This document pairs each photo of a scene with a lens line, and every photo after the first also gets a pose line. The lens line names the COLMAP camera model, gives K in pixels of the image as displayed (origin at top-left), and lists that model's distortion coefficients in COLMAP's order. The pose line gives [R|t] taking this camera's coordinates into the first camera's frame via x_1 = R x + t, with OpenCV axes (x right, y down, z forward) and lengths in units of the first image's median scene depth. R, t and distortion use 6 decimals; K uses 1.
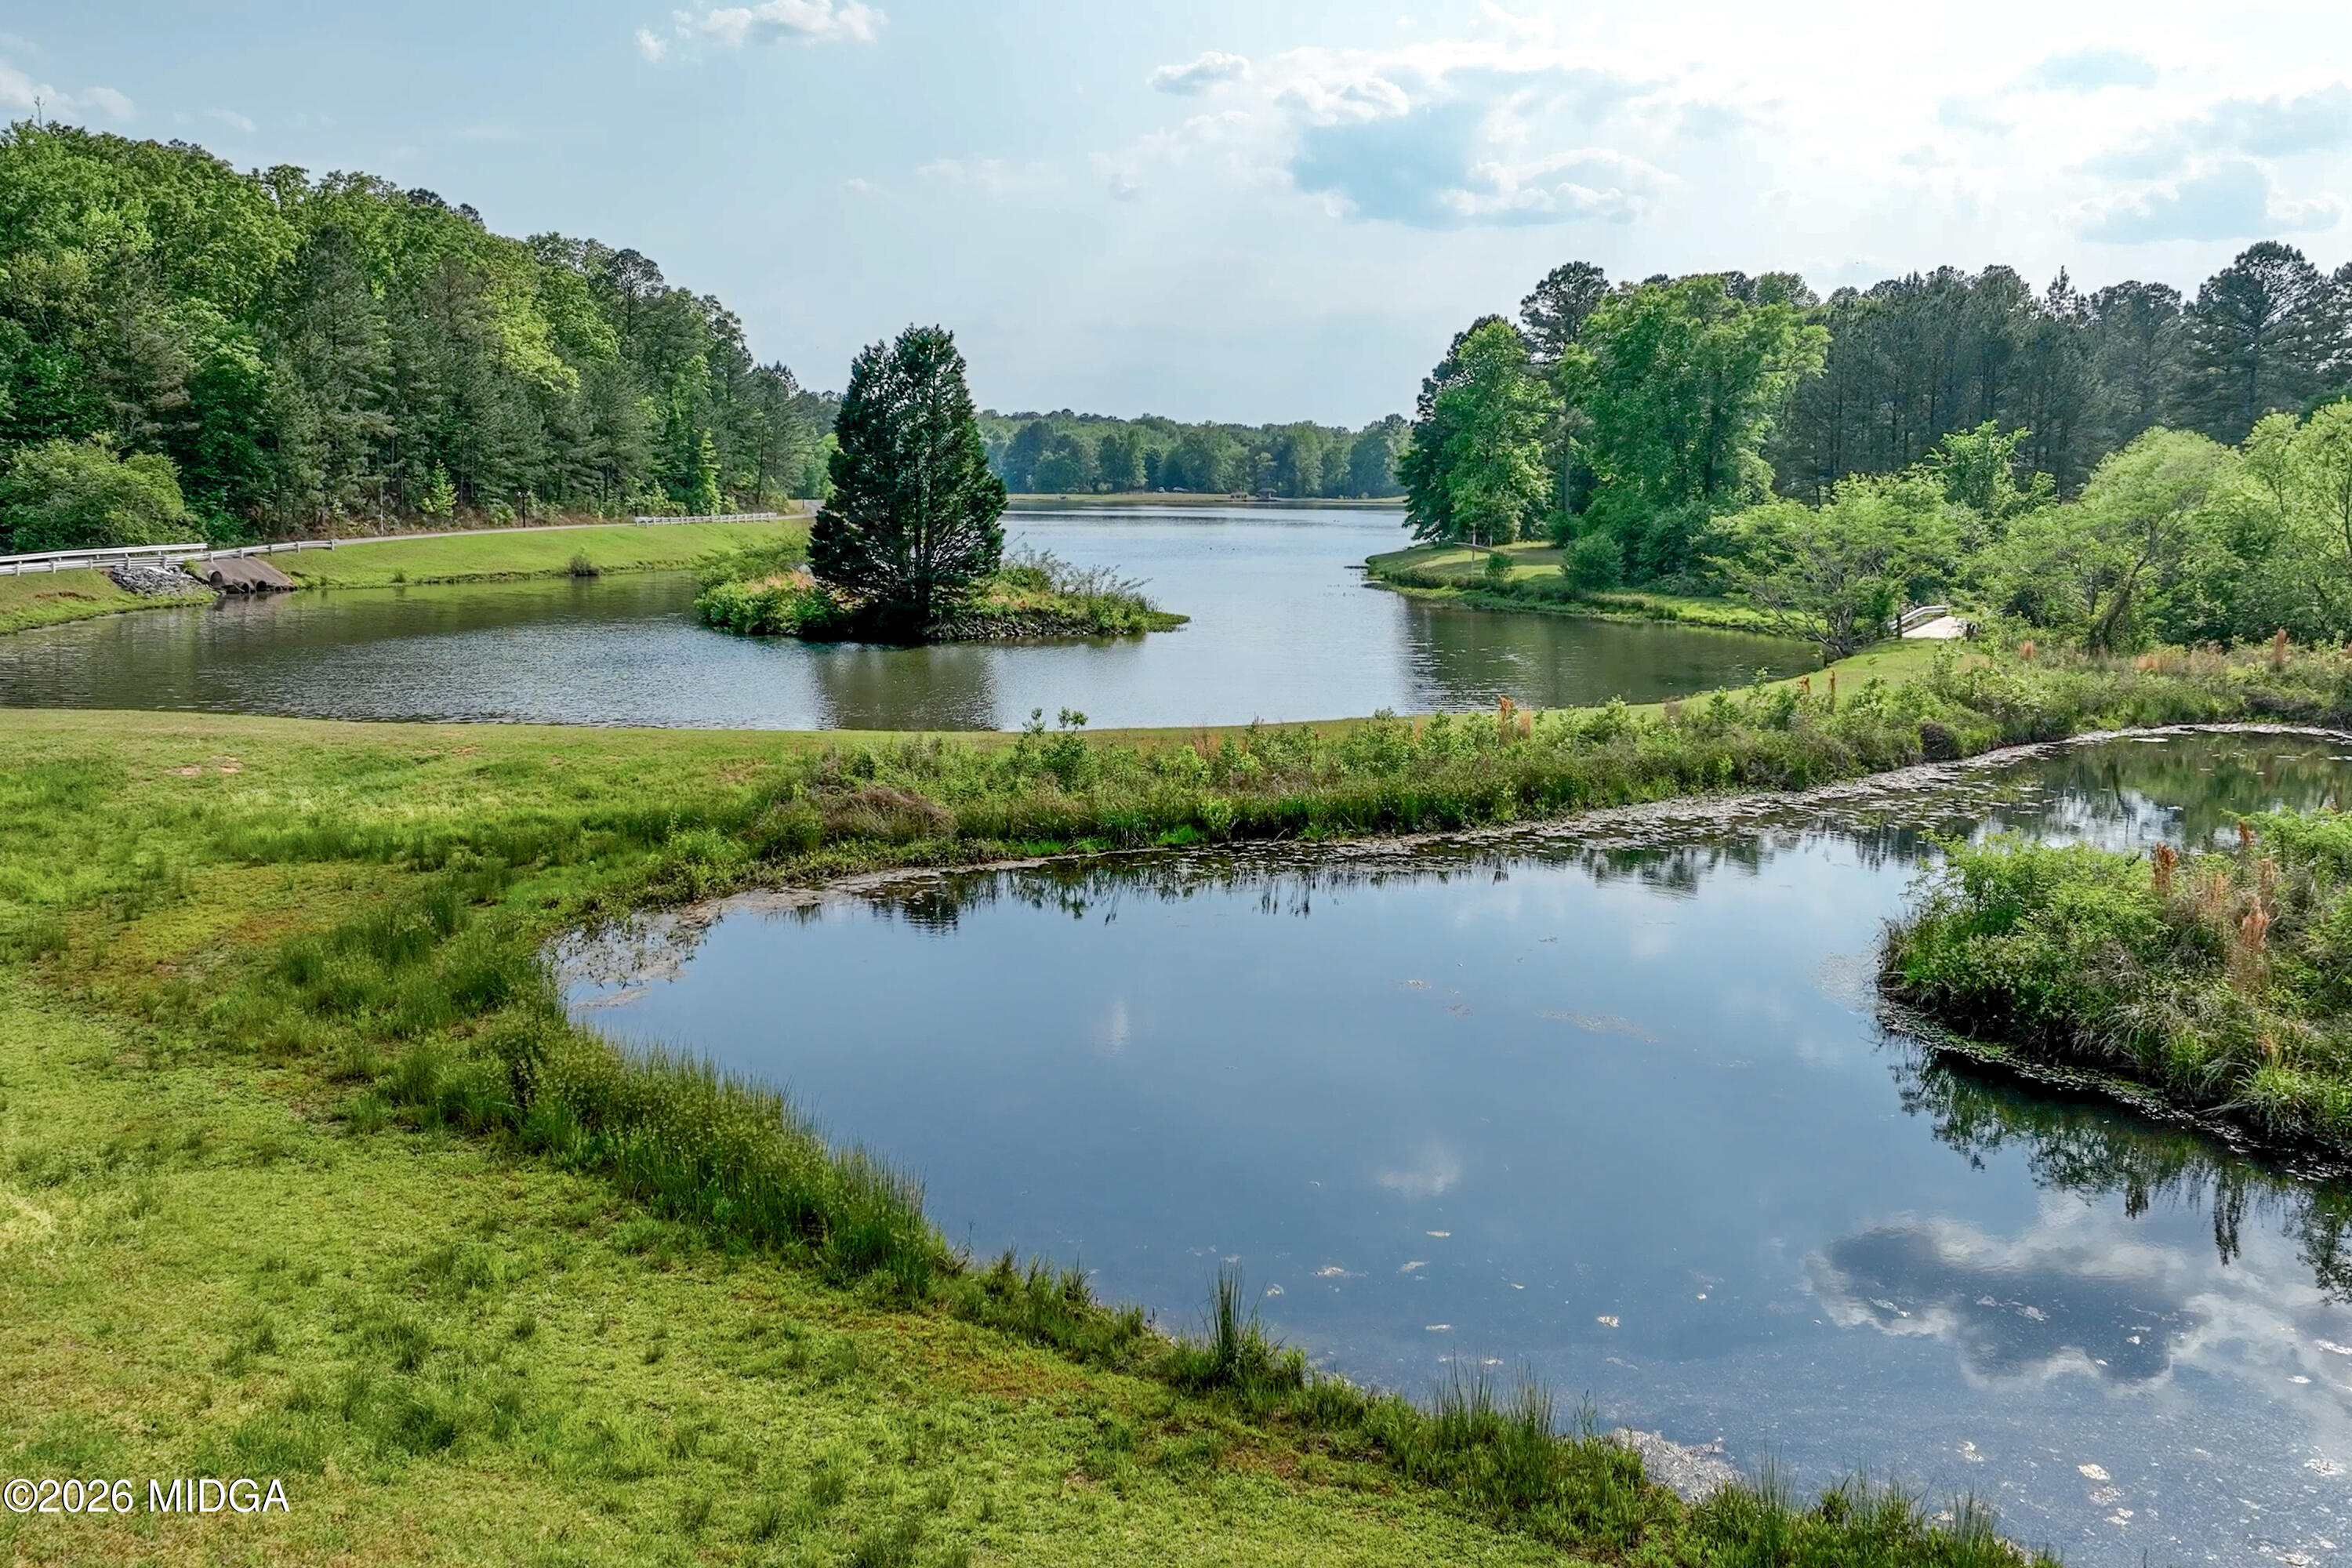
lens RADIAL K [[1937.2, 0, 1186.2], [0, 1937.2, 772.4], [0, 0, 1]] dist [0.015898, -0.013768]
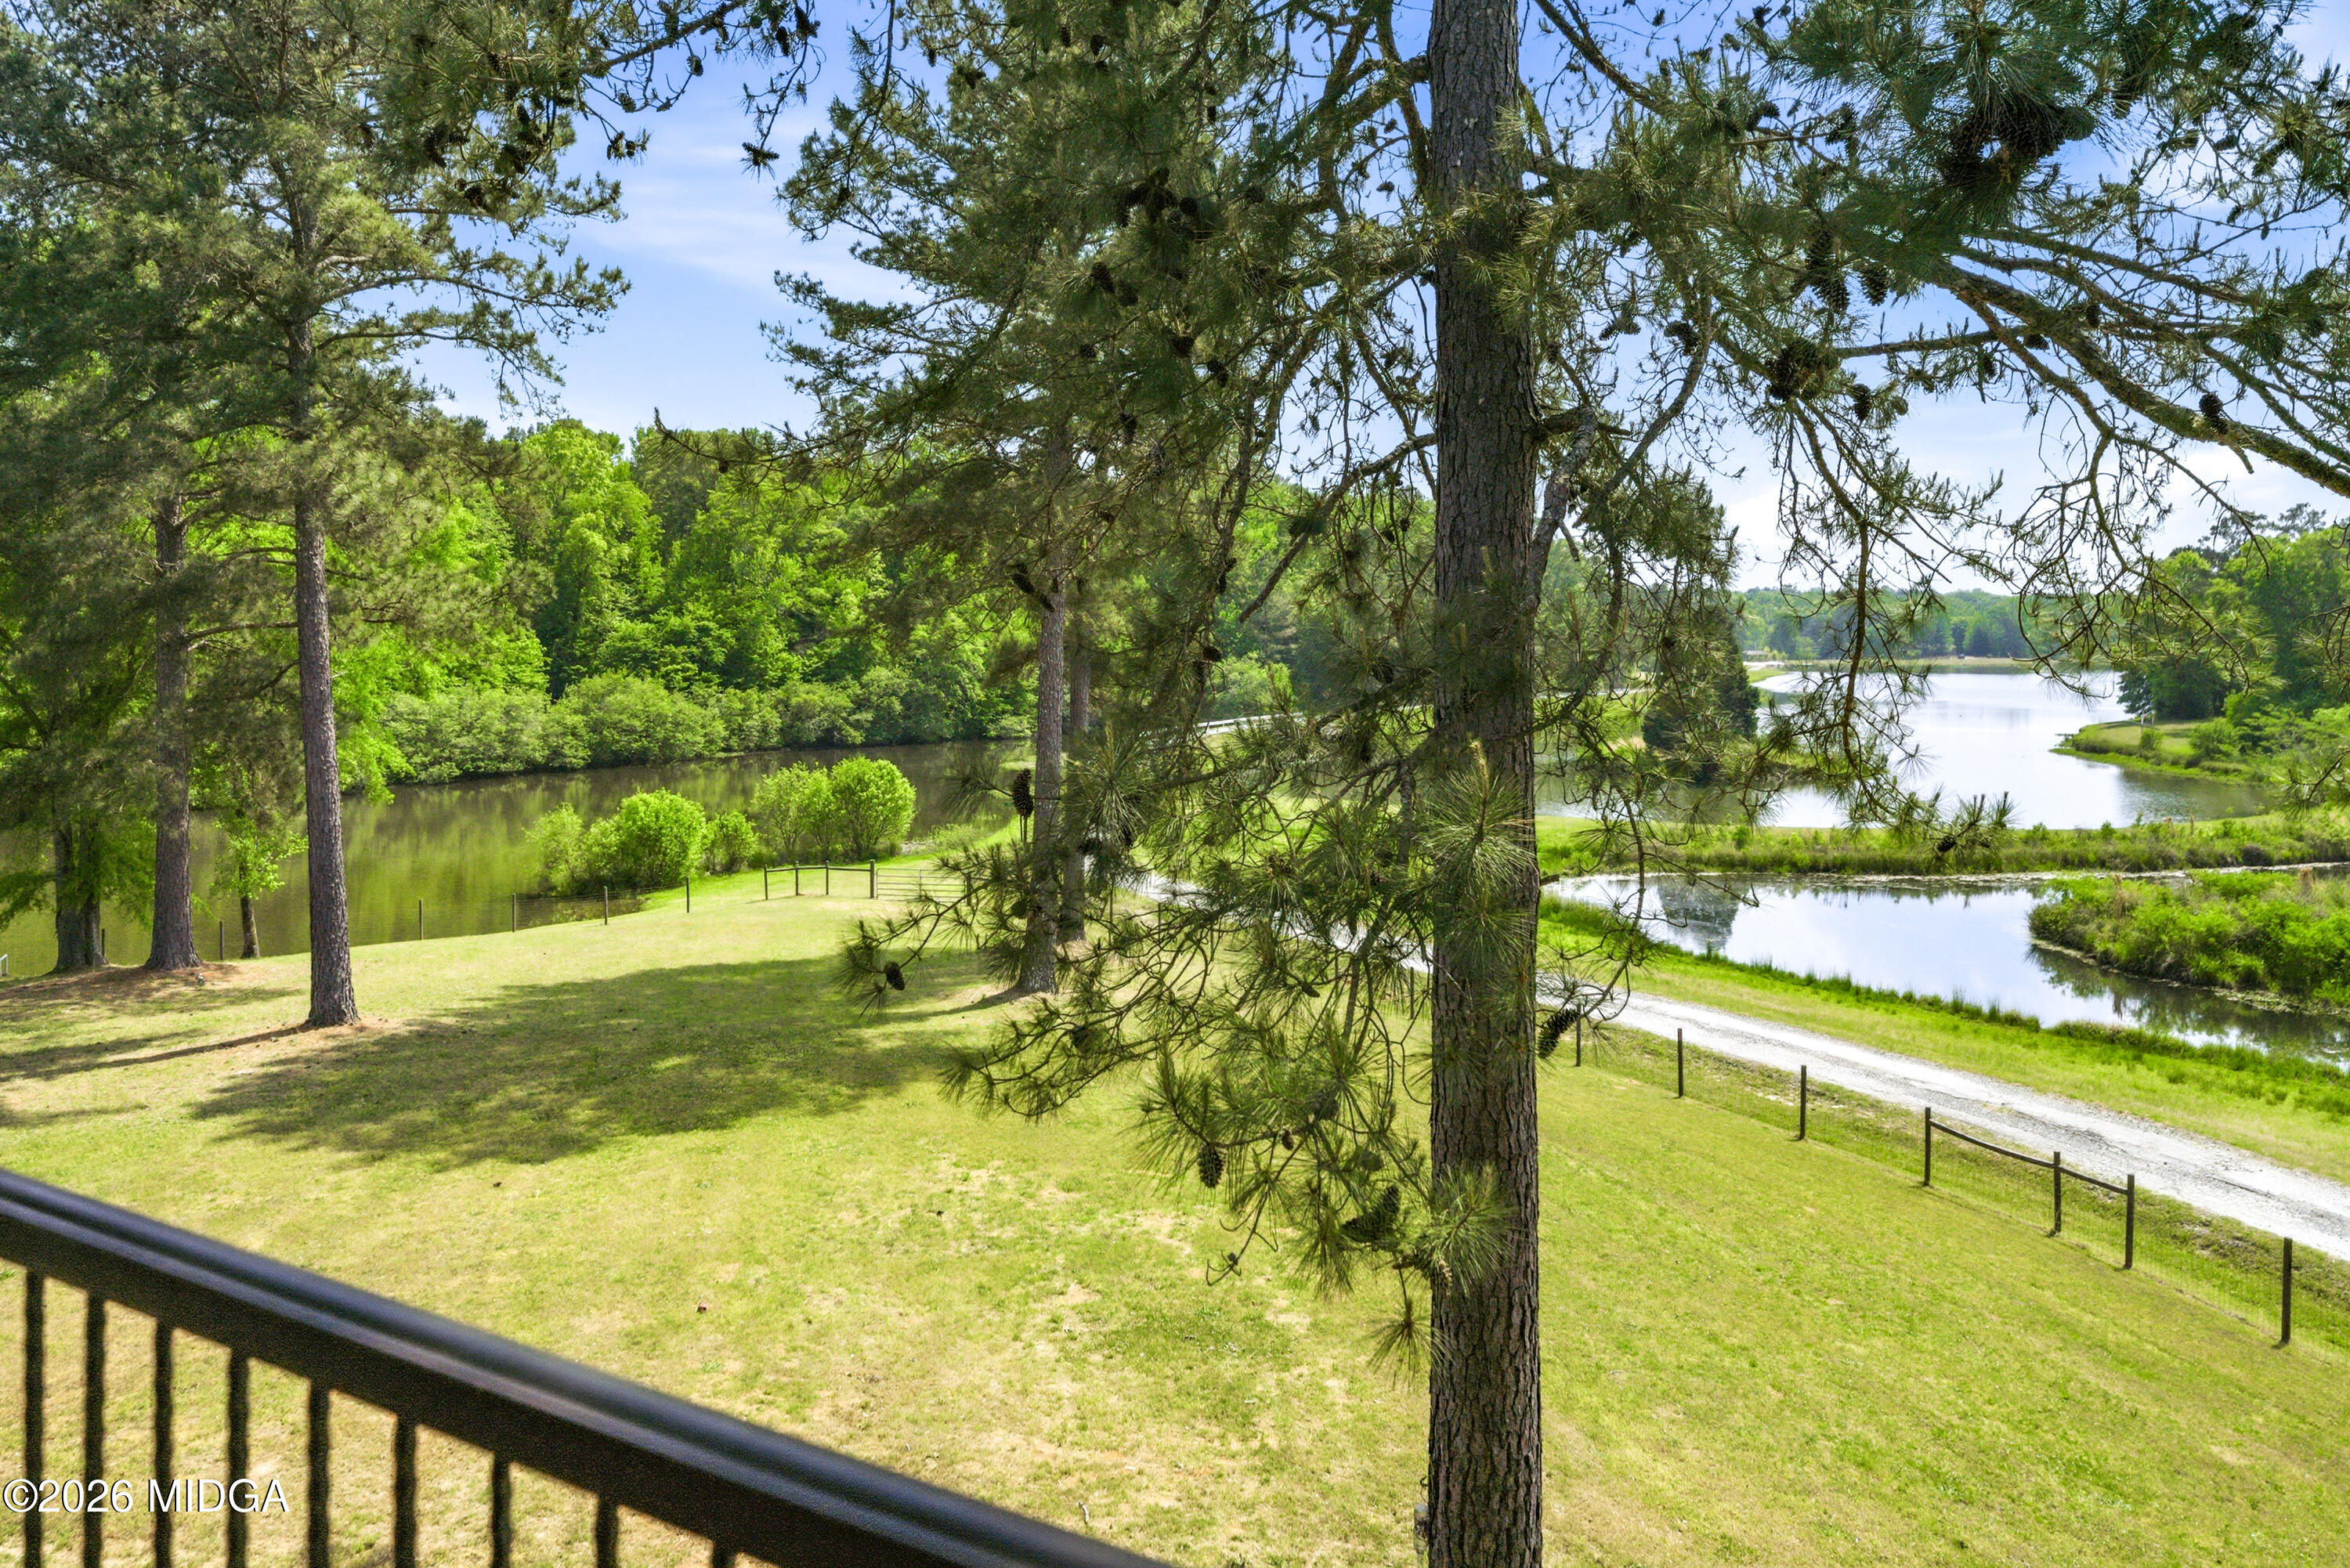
lens RADIAL K [[1609.9, 0, 1166.0], [0, 1609.9, 657.1], [0, 0, 1]] dist [-0.002402, 0.002806]
pose [[0.881645, -0.004993, -0.471886, 0.082177], [-0.060215, 0.990580, -0.122983, 0.020253], [0.468055, 0.136842, 0.873040, -0.351946]]
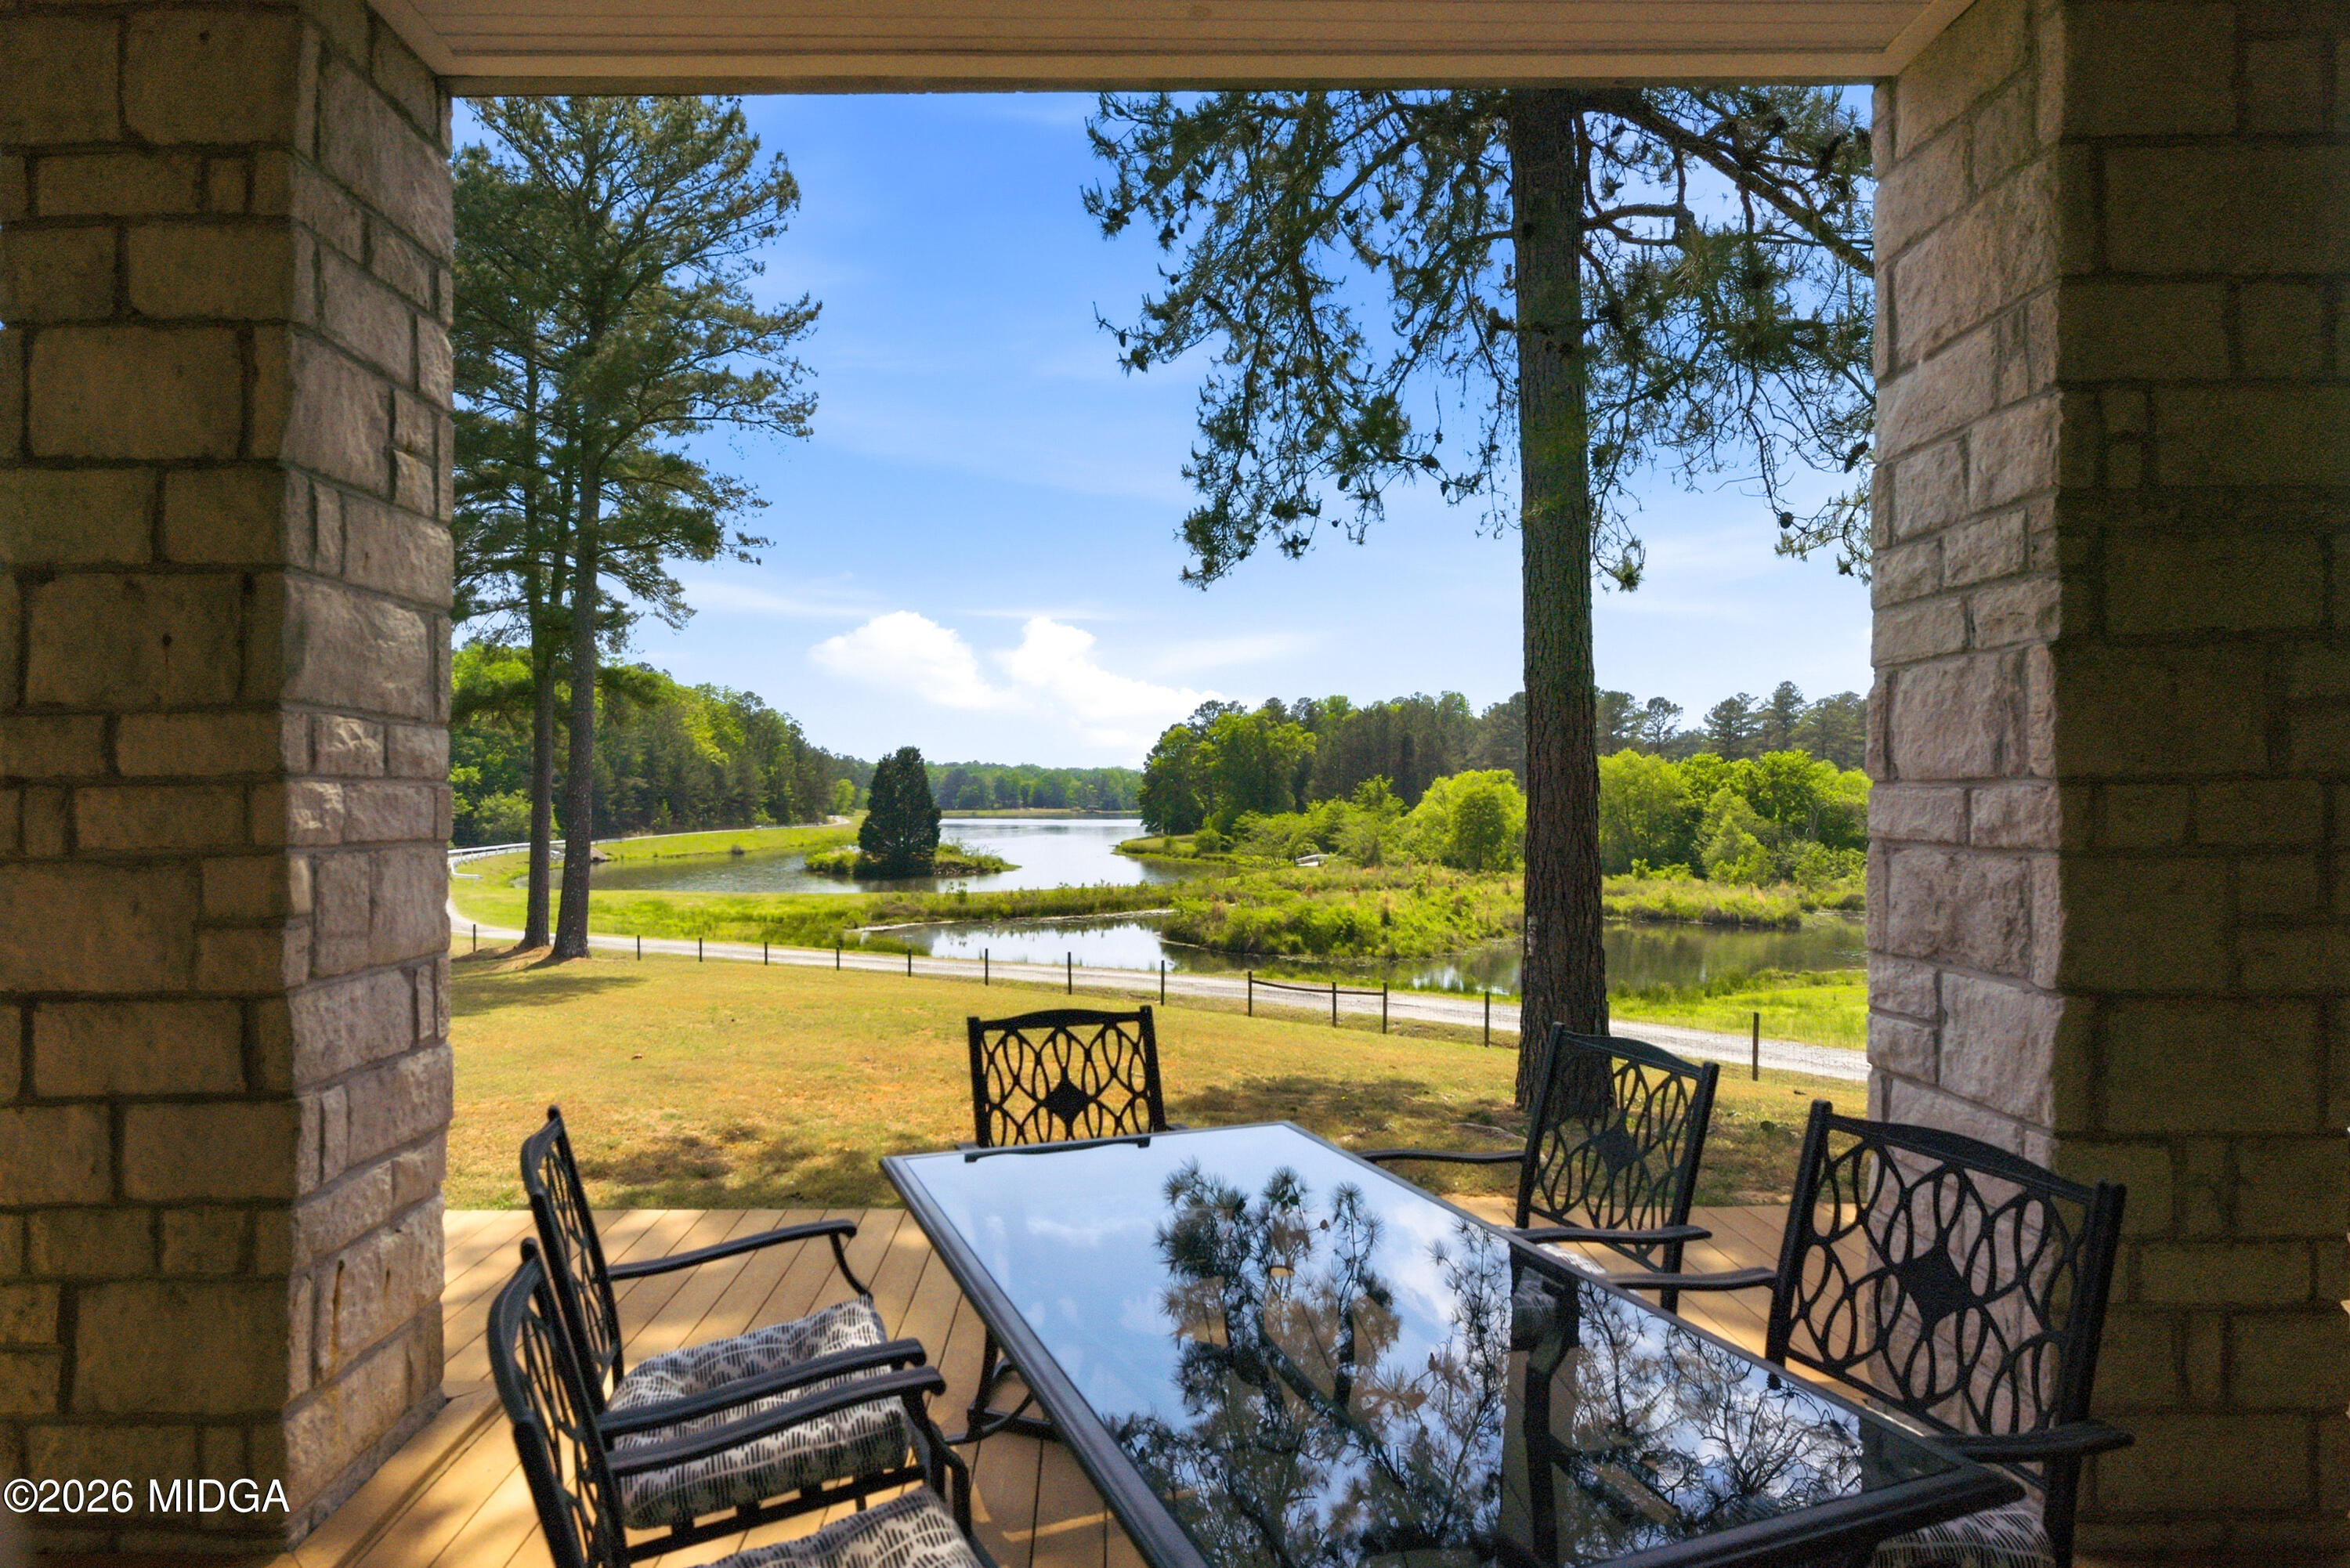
lens RADIAL K [[1231.6, 0, 1097.1], [0, 1231.6, 814.5], [0, 0, 1]] dist [-0.000963, -0.000581]
pose [[0.999319, -0.011930, 0.034926, 0.032175], [0.016621, 0.990394, -0.137272, 0.048831], [-0.032953, 0.137758, 0.989918, -0.360252]]
